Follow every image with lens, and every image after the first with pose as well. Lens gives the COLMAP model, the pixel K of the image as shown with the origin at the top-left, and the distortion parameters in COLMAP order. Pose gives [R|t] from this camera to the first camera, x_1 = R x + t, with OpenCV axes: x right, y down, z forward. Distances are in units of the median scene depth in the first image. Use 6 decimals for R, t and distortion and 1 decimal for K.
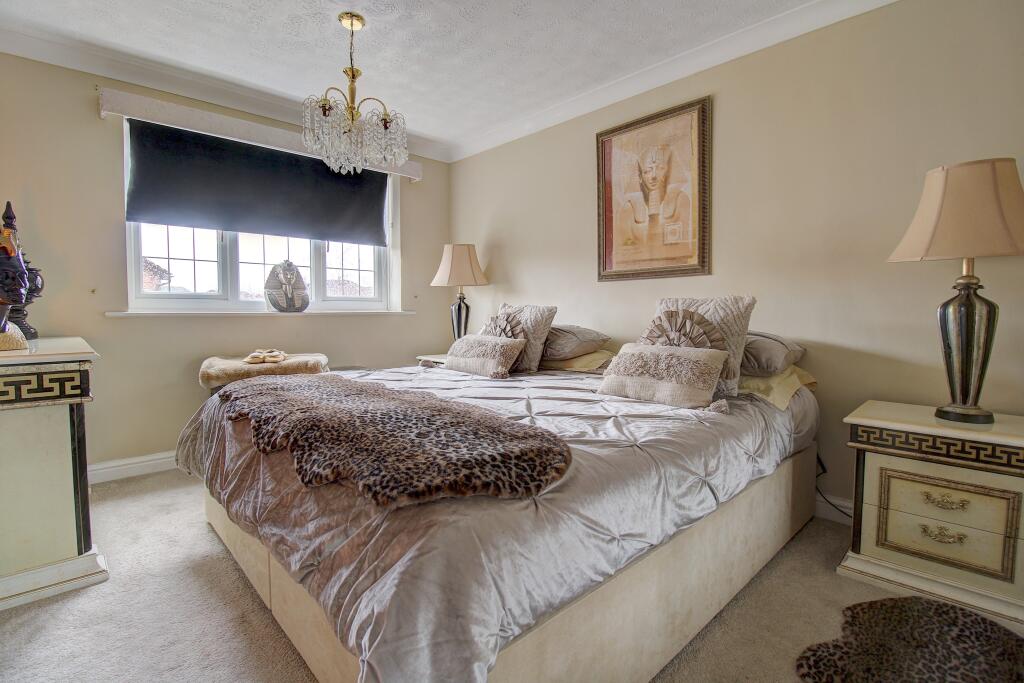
lens RADIAL K [[477.0, 0, 512.0], [0, 477.0, 337.5], [0, 0, 1]] dist [0.000341, 0.000128]
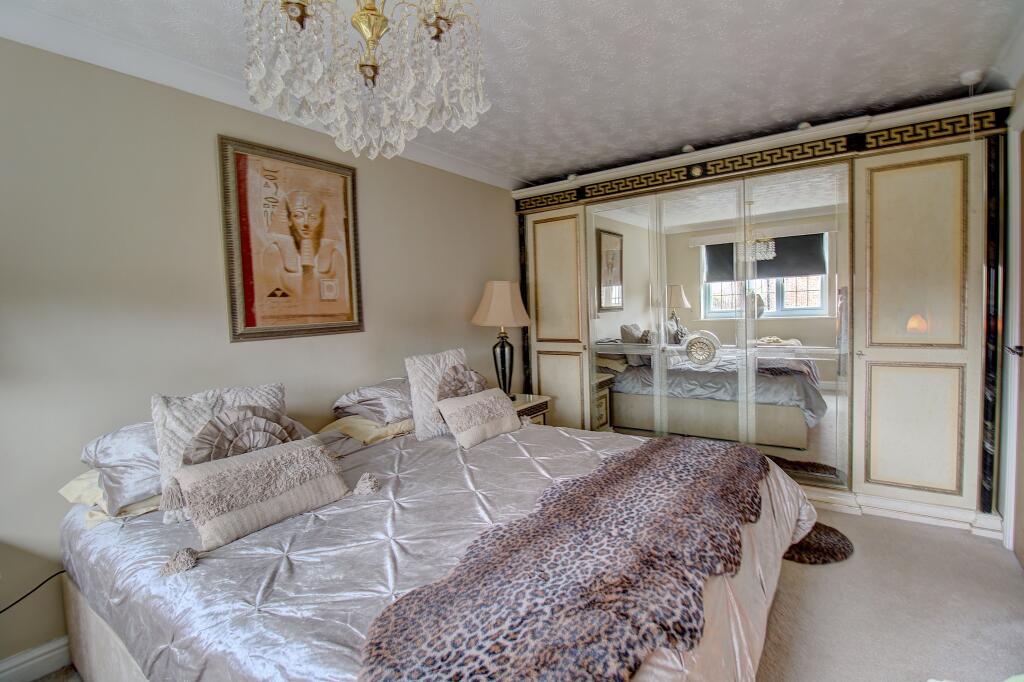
lens RADIAL K [[477.0, 0, 512.6], [0, 477.0, 339.2], [0, 0, 1]] dist [0.000341, 0.000128]
pose [[-0.177278, -0.060717, 0.982286, -0.655927], [0.092458, 0.992653, 0.078044, -0.154195], [-0.979808, 0.104656, -0.170362, 0.783777]]
